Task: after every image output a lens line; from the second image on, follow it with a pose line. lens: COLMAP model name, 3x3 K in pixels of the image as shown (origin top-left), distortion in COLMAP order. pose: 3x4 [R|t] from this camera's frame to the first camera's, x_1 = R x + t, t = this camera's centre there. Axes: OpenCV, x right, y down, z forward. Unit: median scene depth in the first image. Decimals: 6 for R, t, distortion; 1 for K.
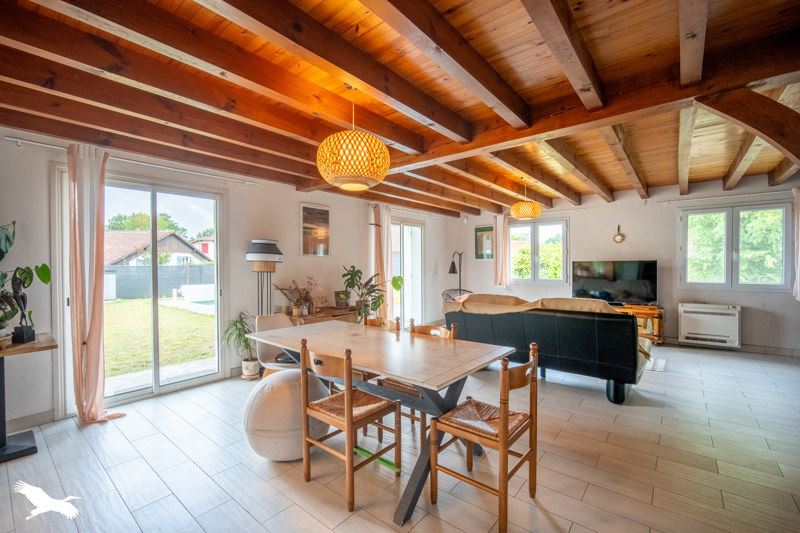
lens RADIAL K [[349.7, 0, 396.9], [0, 349.7, 268.3], [0, 0, 1]] dist [-0.013015, 0.000928]
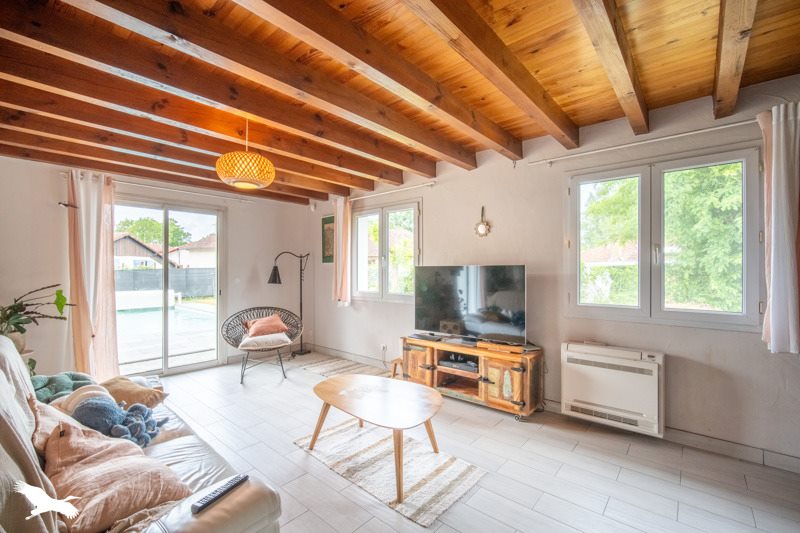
lens RADIAL K [[349.7, 0, 402.2], [0, 349.7, 268.0], [0, 0, 1]] dist [-0.013015, 0.000928]
pose [[0.999452, 0.005866, -0.032580, 0.582713], [-0.006456, 0.999817, -0.018018, -0.007063], [0.032469, 0.018219, 0.999307, 0.440494]]
